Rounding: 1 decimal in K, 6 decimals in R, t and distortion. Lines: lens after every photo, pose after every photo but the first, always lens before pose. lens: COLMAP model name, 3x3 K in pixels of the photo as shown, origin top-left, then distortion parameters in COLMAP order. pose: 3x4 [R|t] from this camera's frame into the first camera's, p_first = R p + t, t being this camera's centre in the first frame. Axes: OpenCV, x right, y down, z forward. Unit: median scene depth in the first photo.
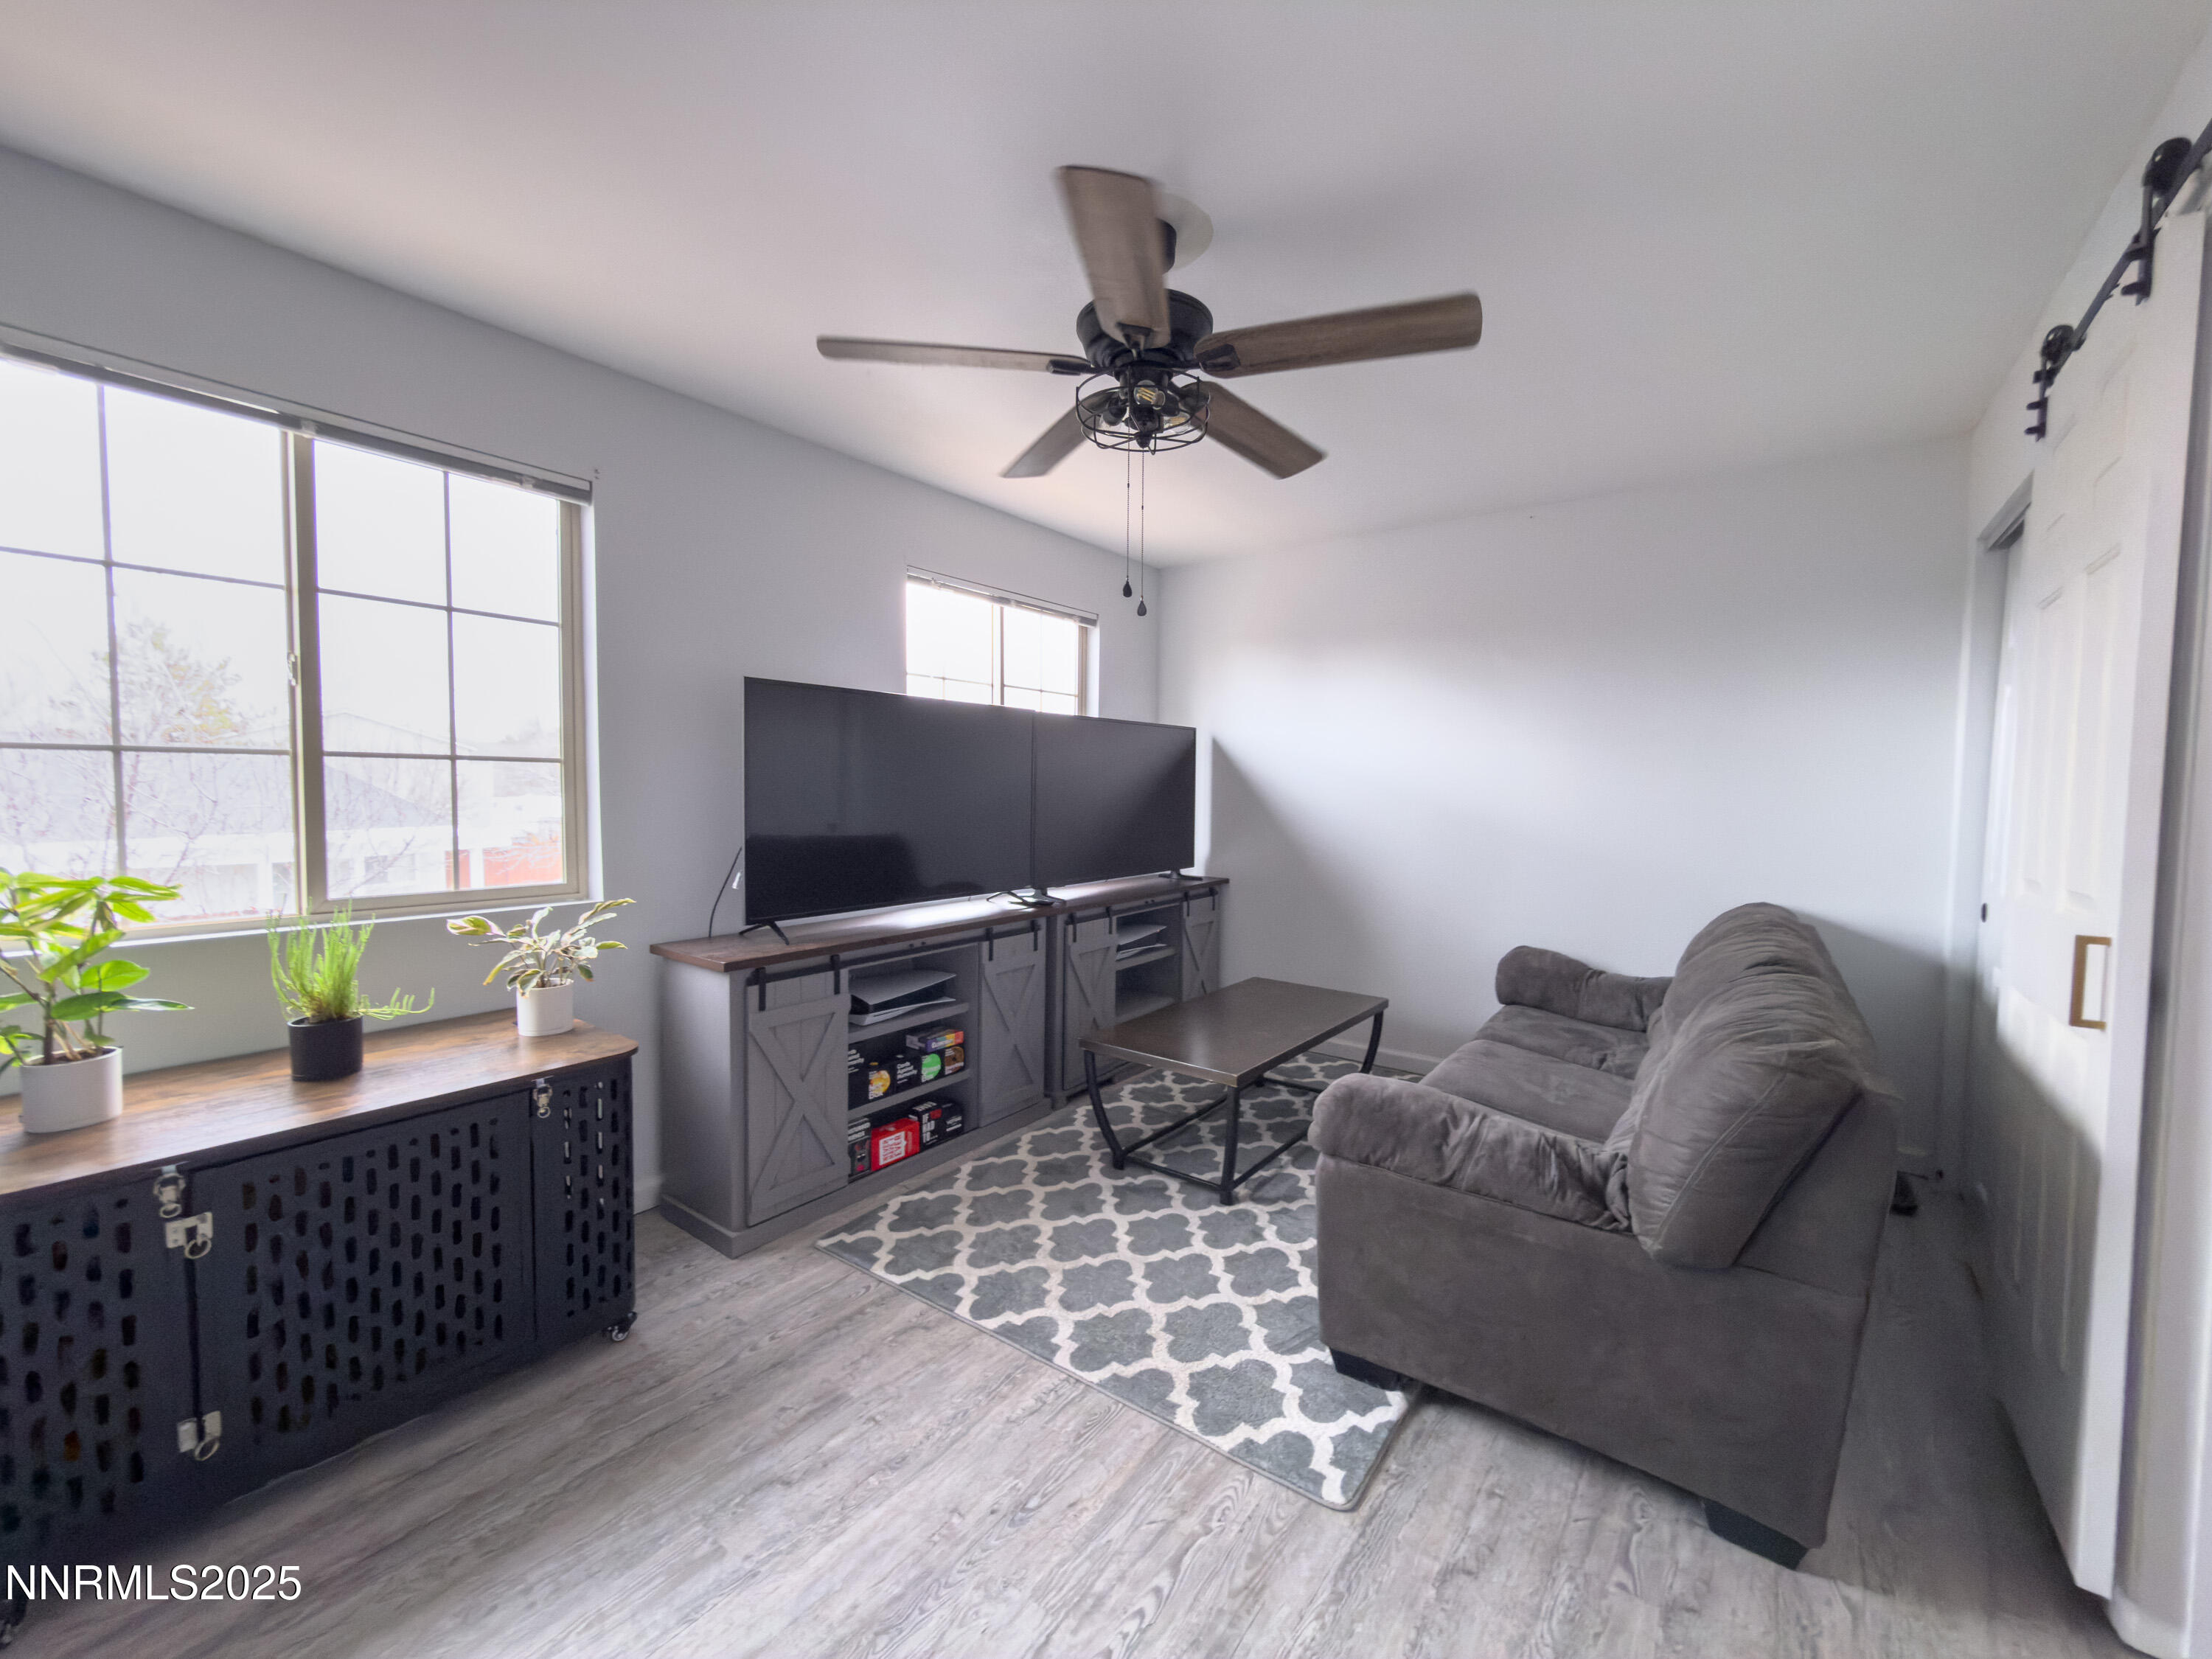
lens RADIAL K [[877.4, 0, 1106.0], [0, 877.4, 829.5], [0, 0, 1]] dist [0.000870, 0.000268]
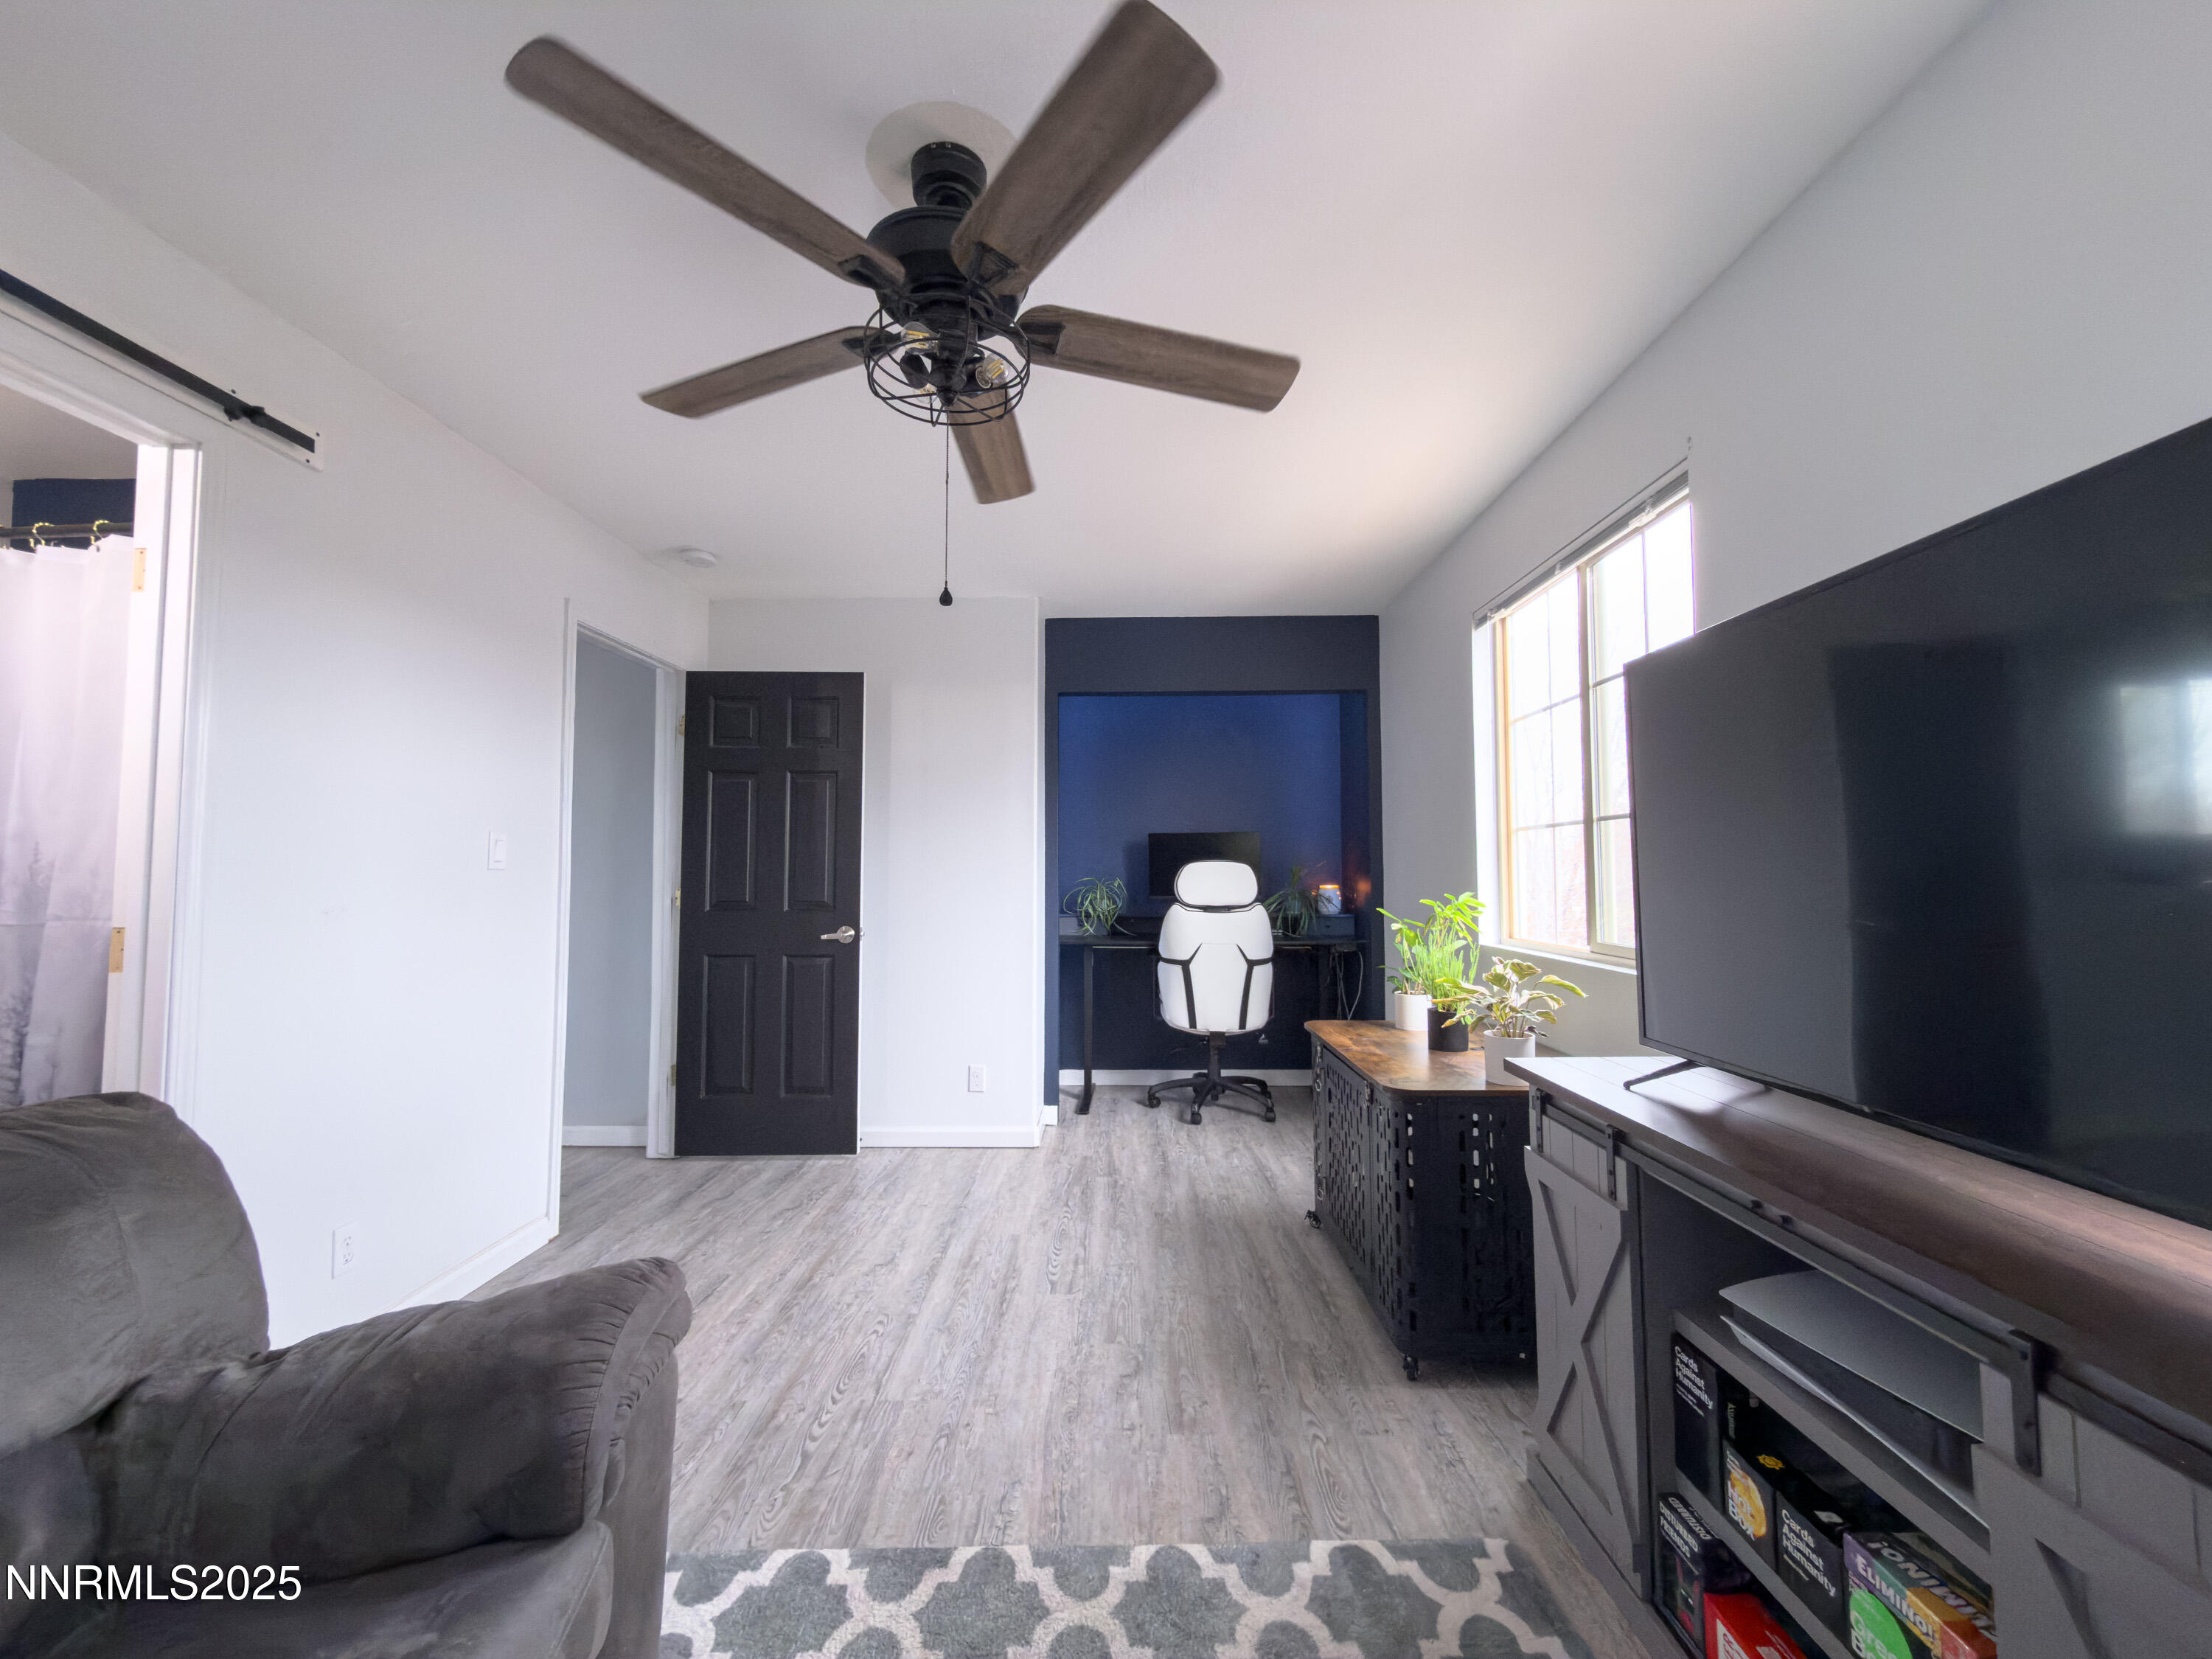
lens RADIAL K [[877.4, 0, 1106.0], [0, 877.4, 829.5], [0, 0, 1]] dist [0.000870, 0.000268]
pose [[-0.806556, -0.036900, -0.590004, 0.422704], [-0.035444, 0.999273, -0.014042, -0.034571], [0.590094, 0.009586, -0.807278, 1.895415]]
